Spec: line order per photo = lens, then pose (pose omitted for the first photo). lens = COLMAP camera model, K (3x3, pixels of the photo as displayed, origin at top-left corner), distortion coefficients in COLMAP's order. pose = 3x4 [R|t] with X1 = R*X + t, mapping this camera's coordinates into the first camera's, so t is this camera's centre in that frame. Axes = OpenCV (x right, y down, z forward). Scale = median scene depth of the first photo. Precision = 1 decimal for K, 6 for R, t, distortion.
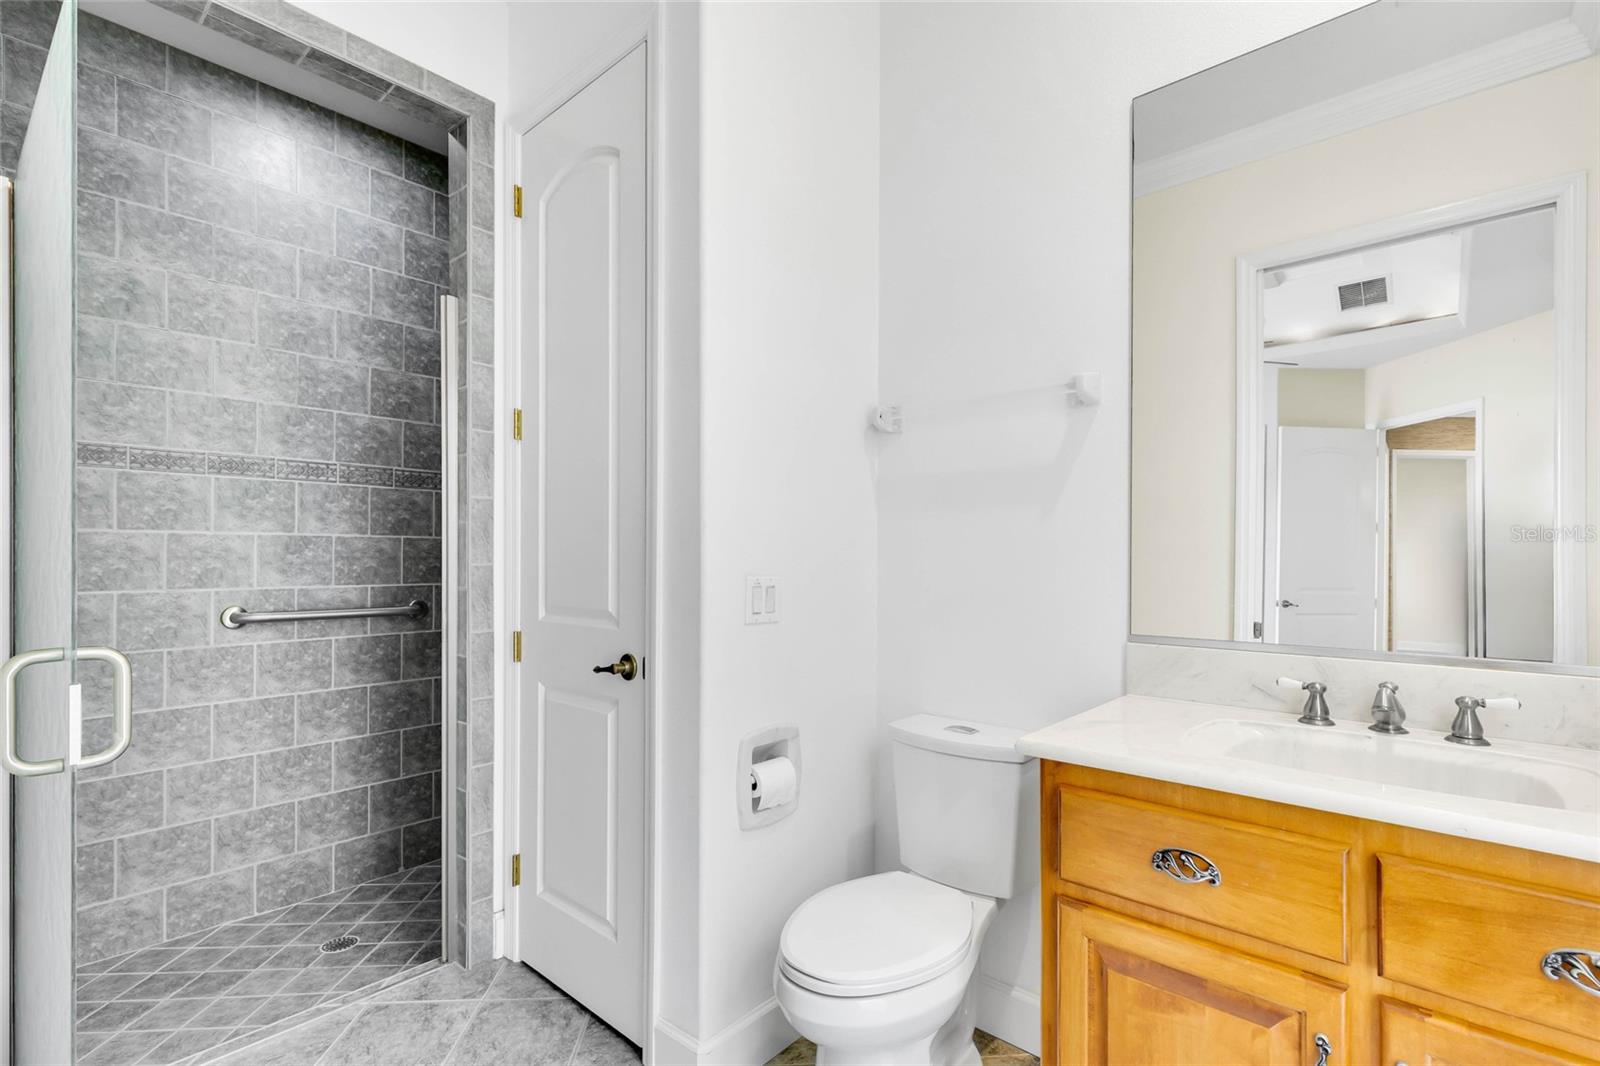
lens RADIAL K [[730.8, 0, 795.6], [0, 730.8, 557.3], [0, 0, 1]] dist [-0.003183, -0.000108]
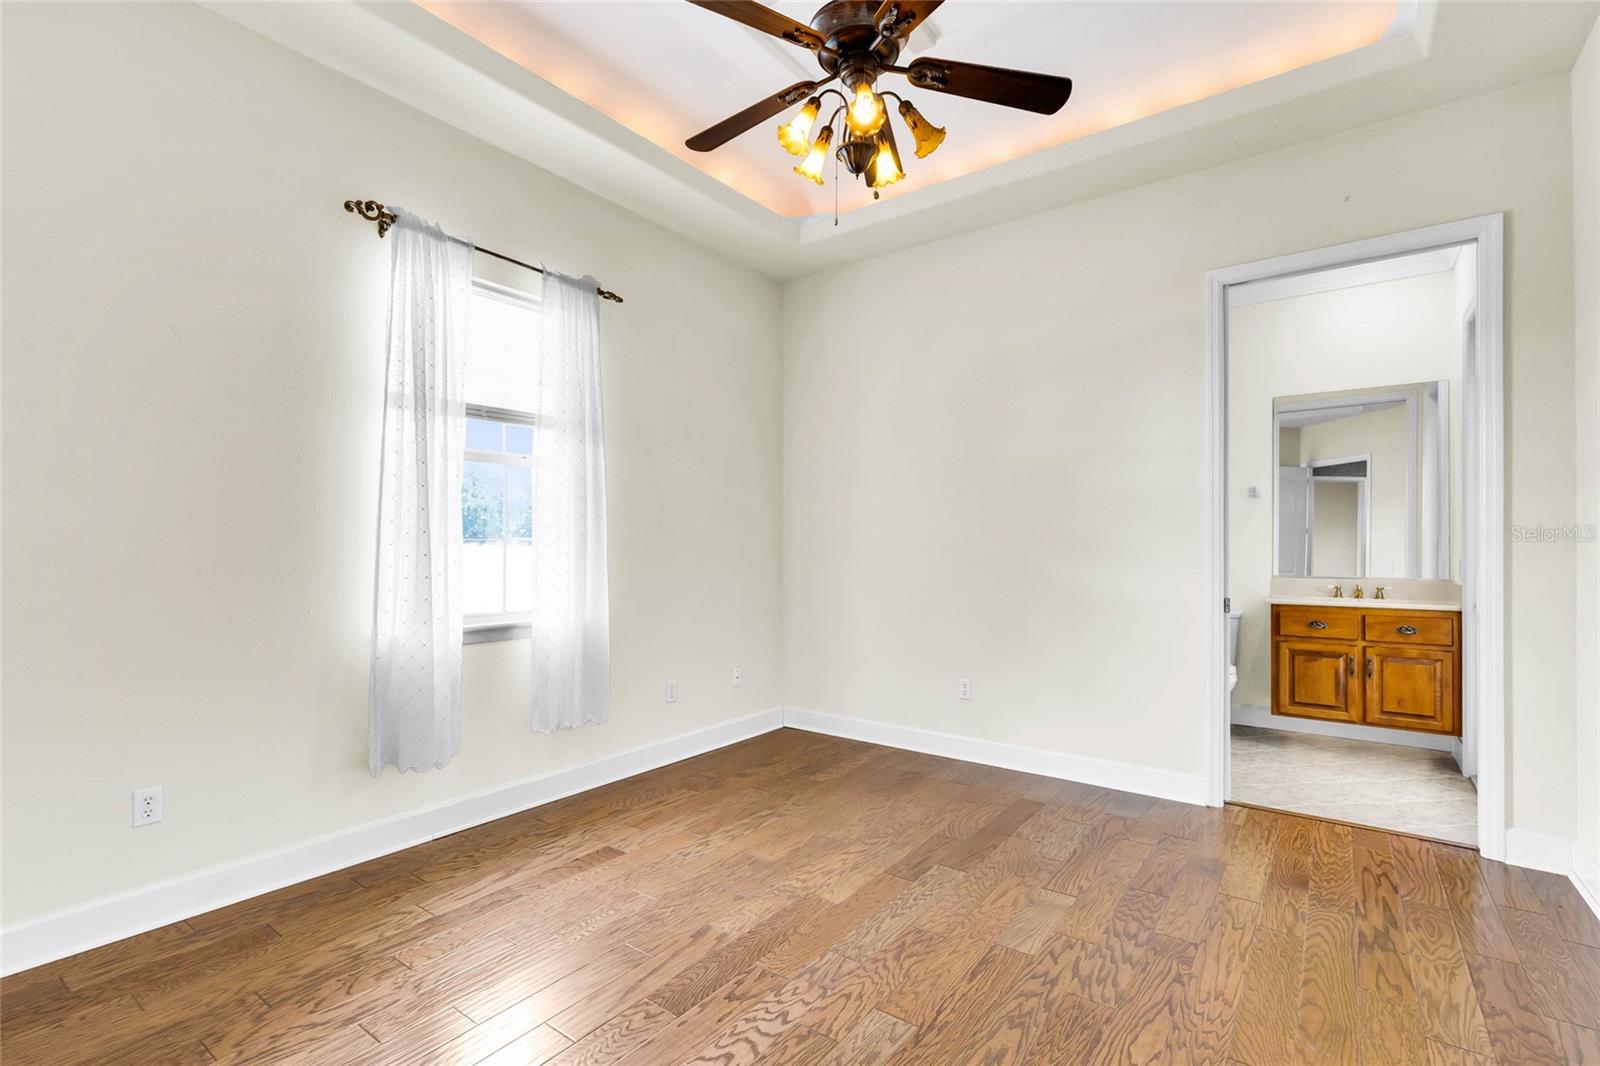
lens RADIAL K [[730.8, 0, 795.6], [0, 730.8, 557.3], [0, 0, 1]] dist [-0.003183, -0.000108]
pose [[0.995220, 0.000300, 0.097659, -2.593465], [-0.001116, 0.999965, 0.008297, 0.014896], [-0.097653, -0.008366, 0.995185, -2.596073]]
